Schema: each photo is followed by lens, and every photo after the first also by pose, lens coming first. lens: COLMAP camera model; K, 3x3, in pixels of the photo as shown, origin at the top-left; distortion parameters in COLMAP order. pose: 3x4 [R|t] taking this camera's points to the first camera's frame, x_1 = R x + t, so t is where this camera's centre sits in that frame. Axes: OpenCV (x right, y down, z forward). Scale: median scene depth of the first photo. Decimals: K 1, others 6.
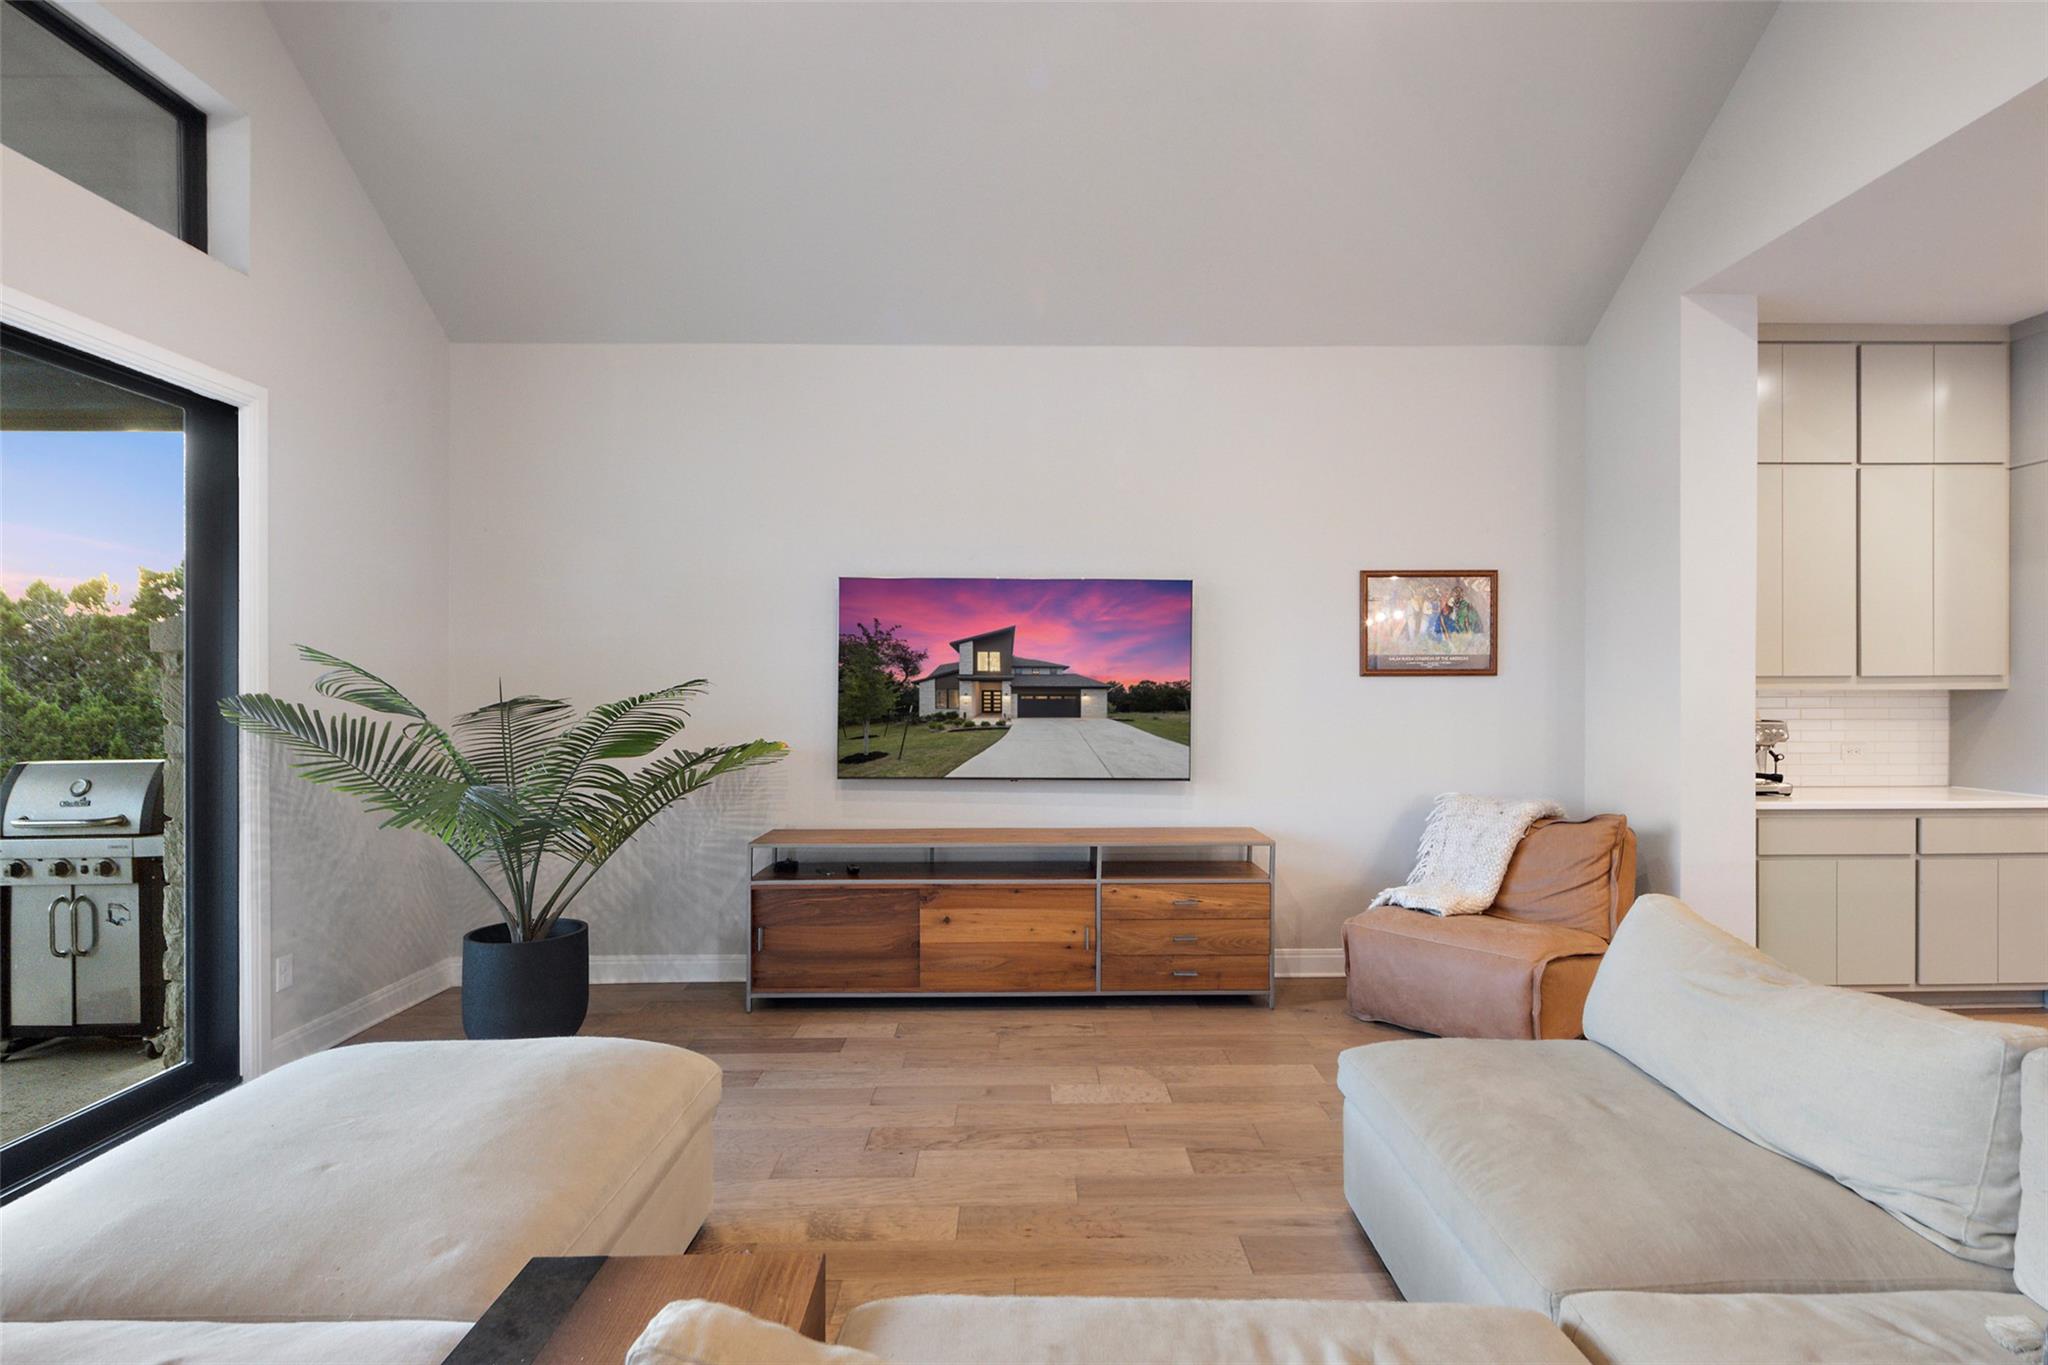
lens RADIAL K [[962.5, 0, 1024.0], [0, 962.5, 682.5], [0, 0, 1]] dist [0.001352, -0.000131]
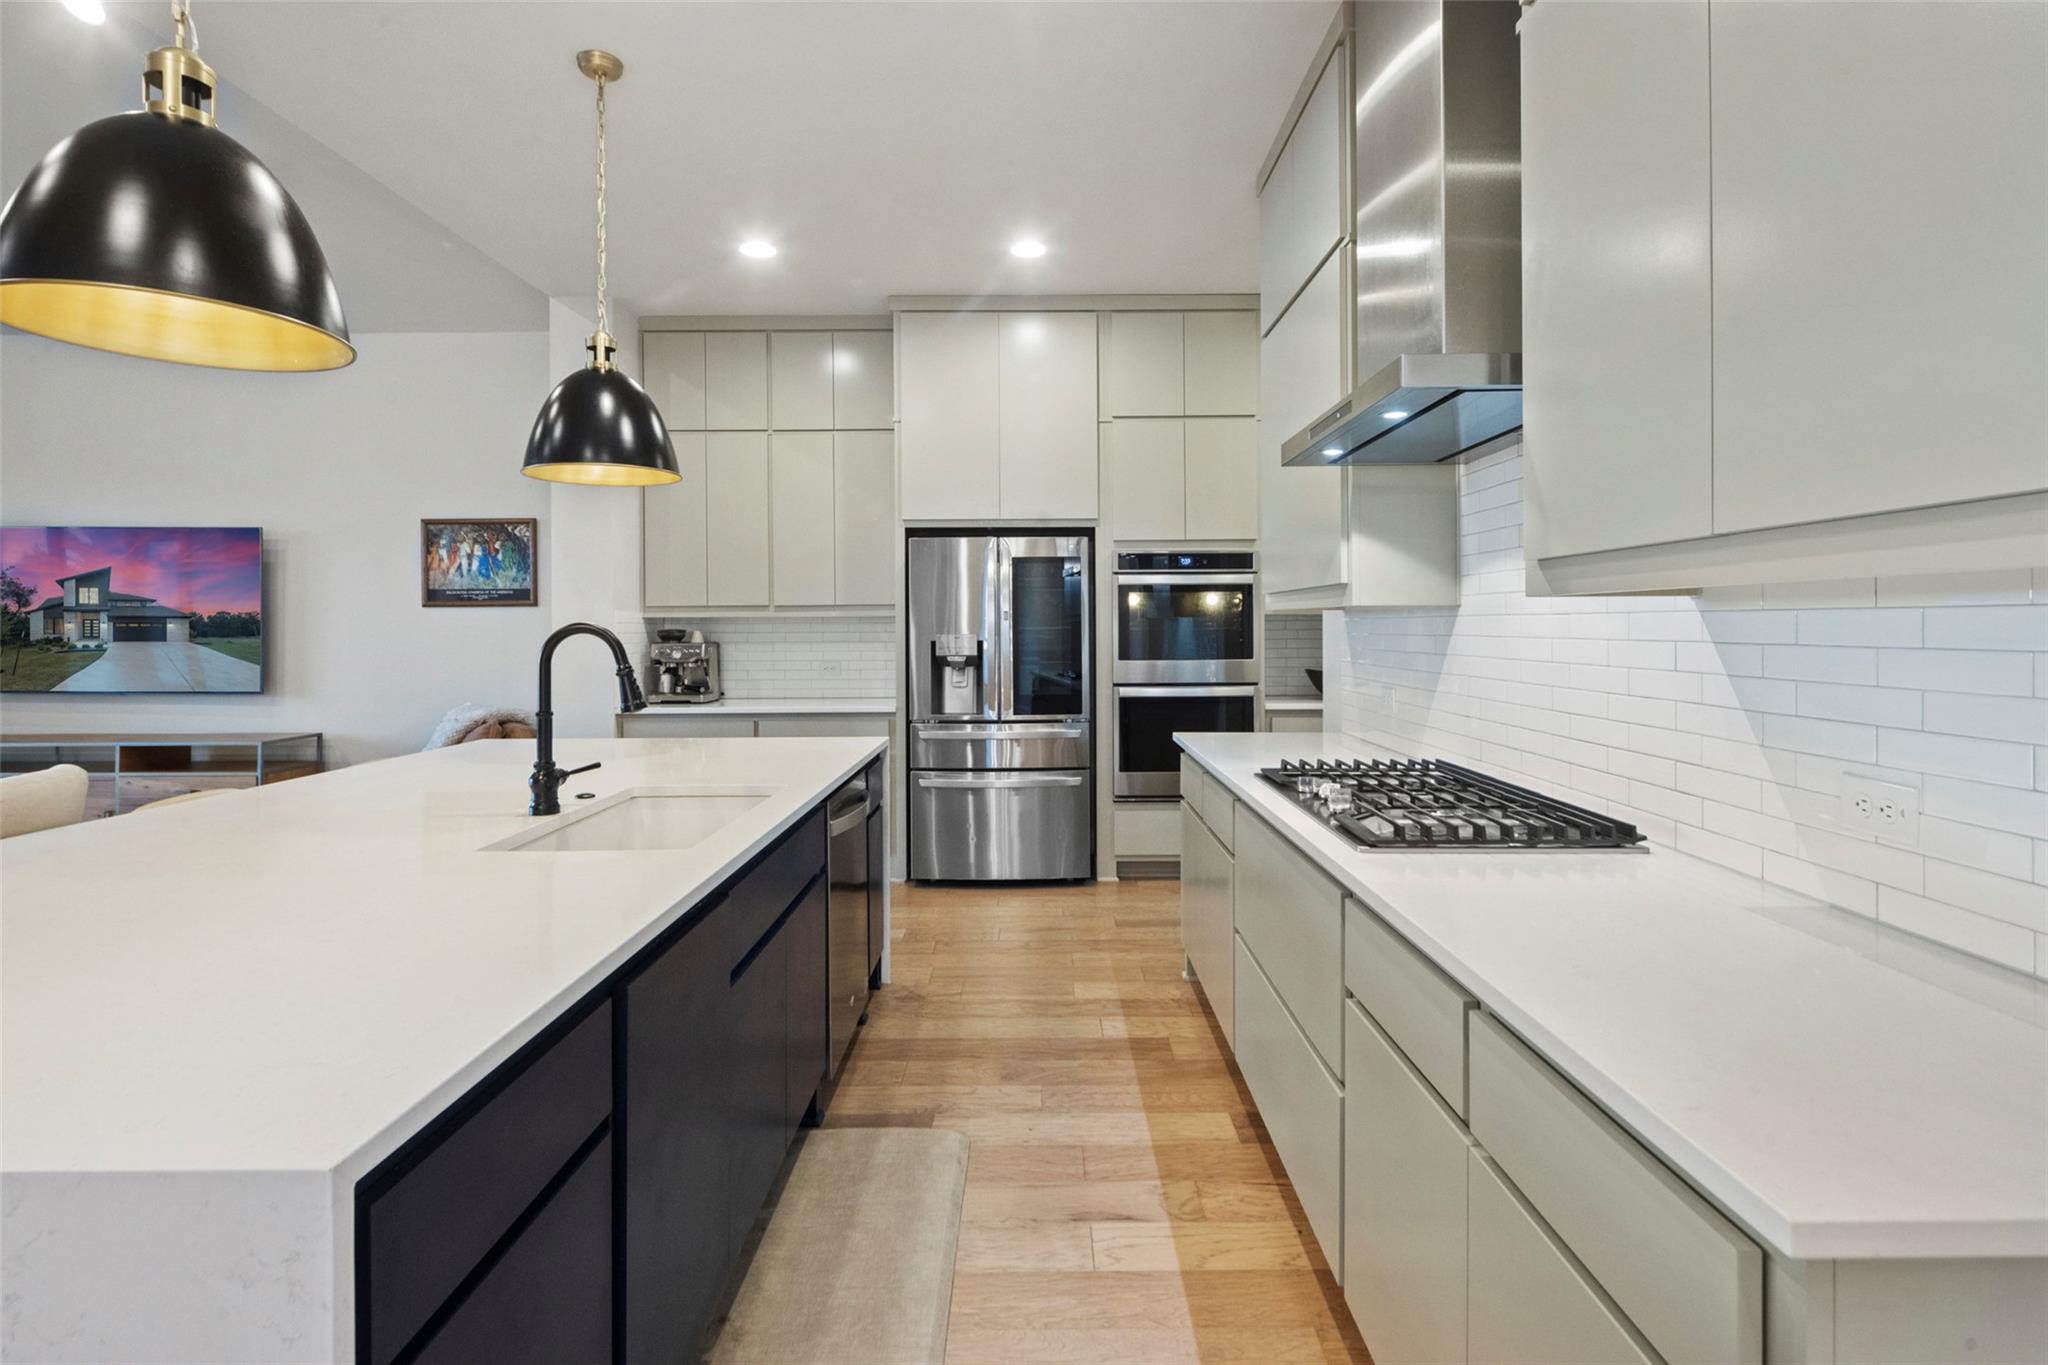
lens RADIAL K [[988.6, 0, 1034.0], [0, 988.6, 625.3], [0, 0, 1]] dist [0.004114, -0.001007]
pose [[0.999955, -0.003239, -0.008940, 1.144518], [0.003265, 0.999990, 0.002890, 0.015083], [0.008931, -0.002919, 0.999956, -0.230029]]
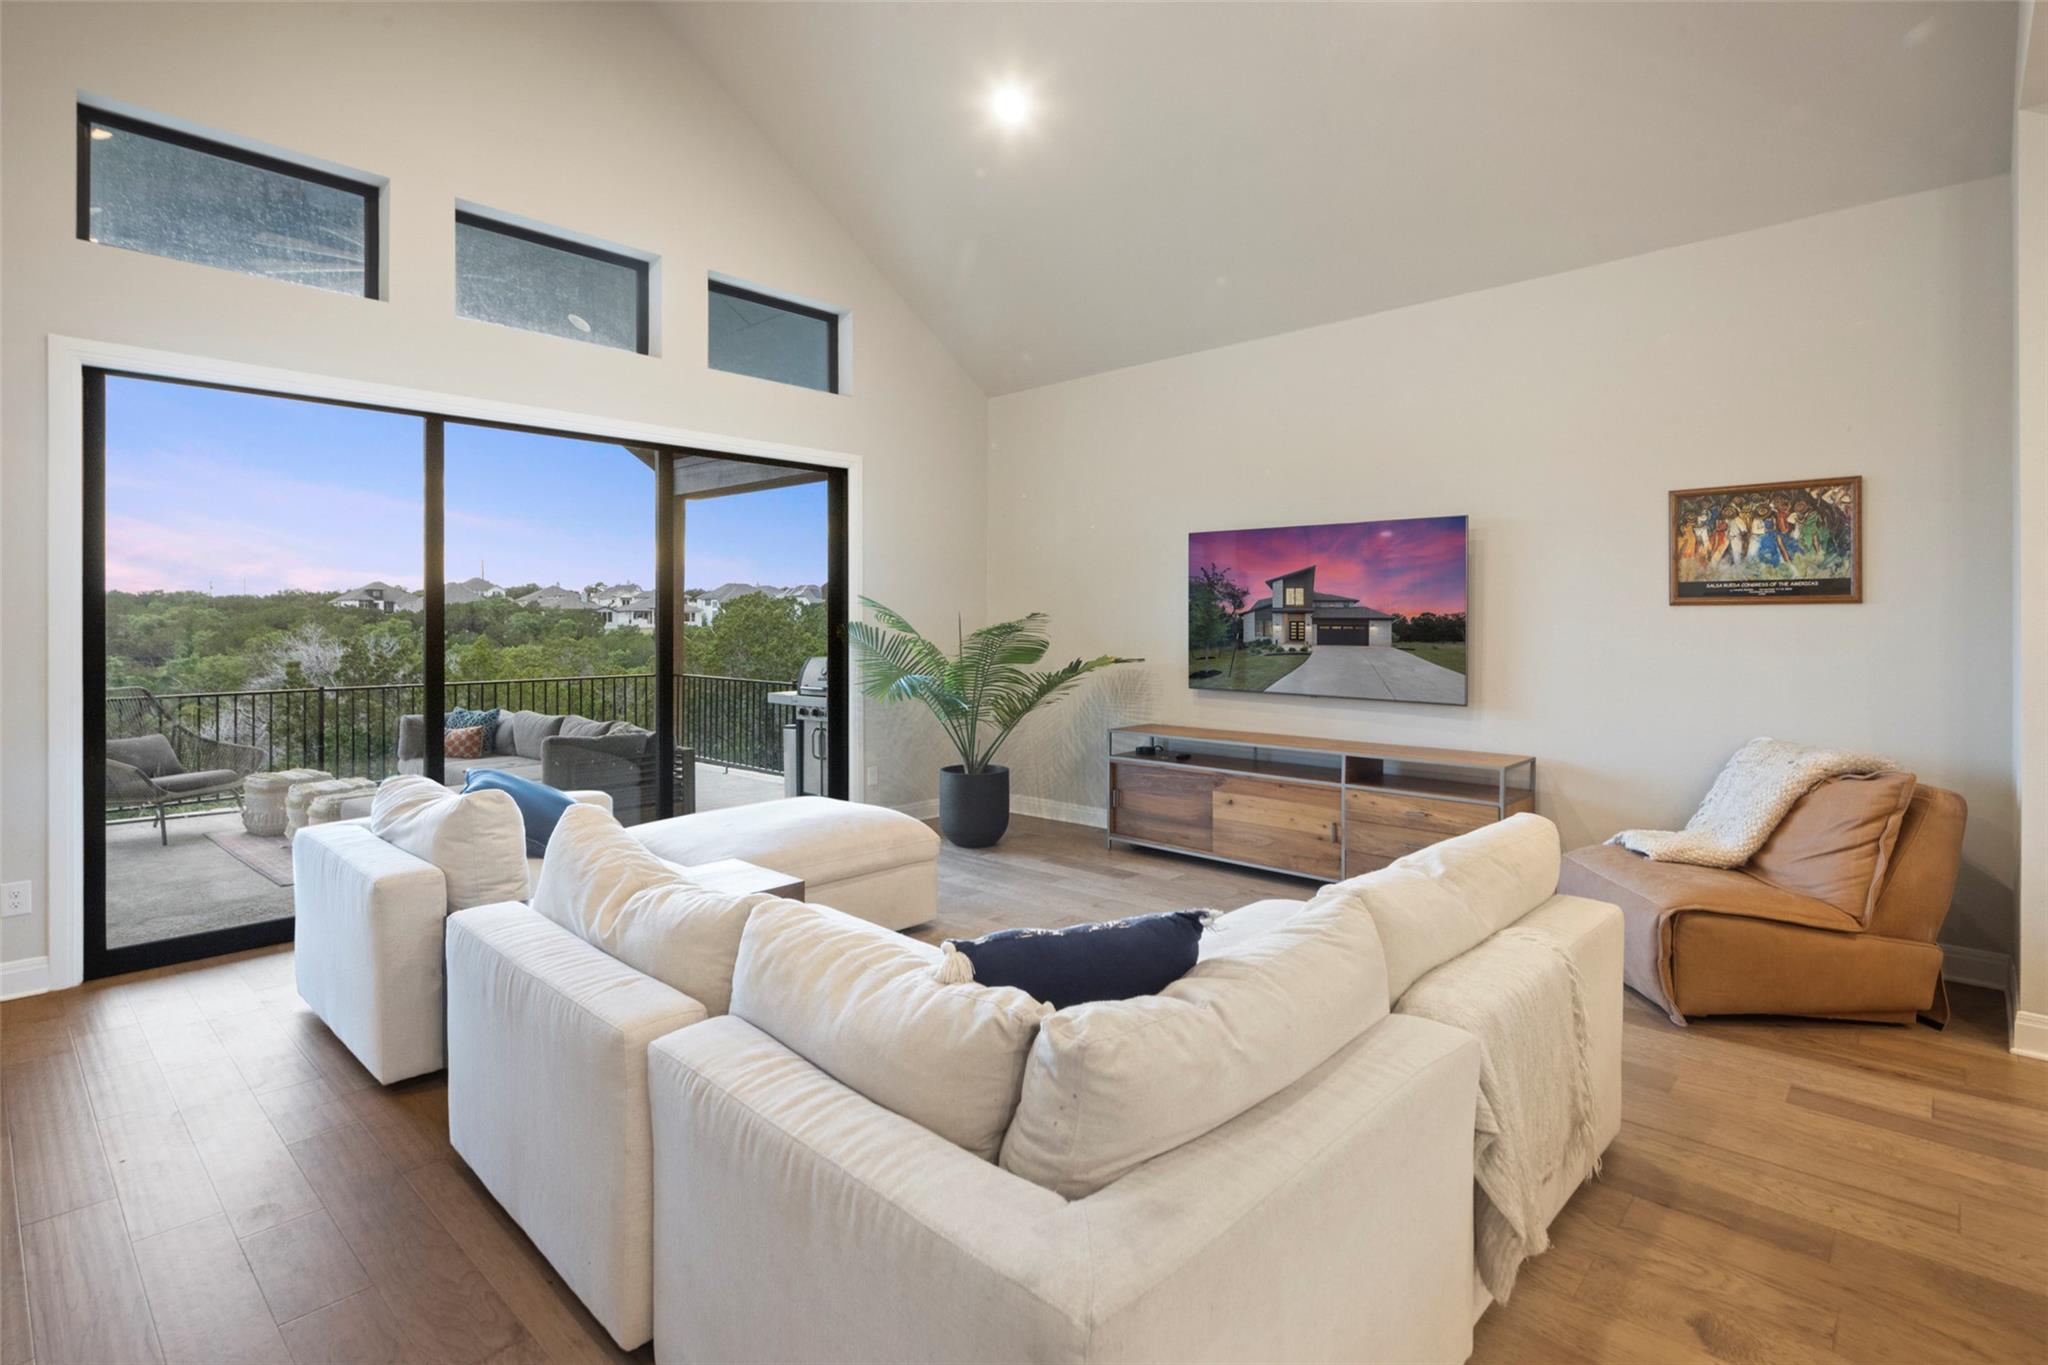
lens RADIAL K [[988.6, 0, 1034.0], [0, 988.6, 625.3], [0, 0, 1]] dist [0.004114, -0.001007]
pose [[0.725428, 0.003503, -0.688289, 0.569503], [0.002418, 0.999968, 0.007638, 0.003241], [0.688294, -0.007205, 0.725397, -0.105651]]
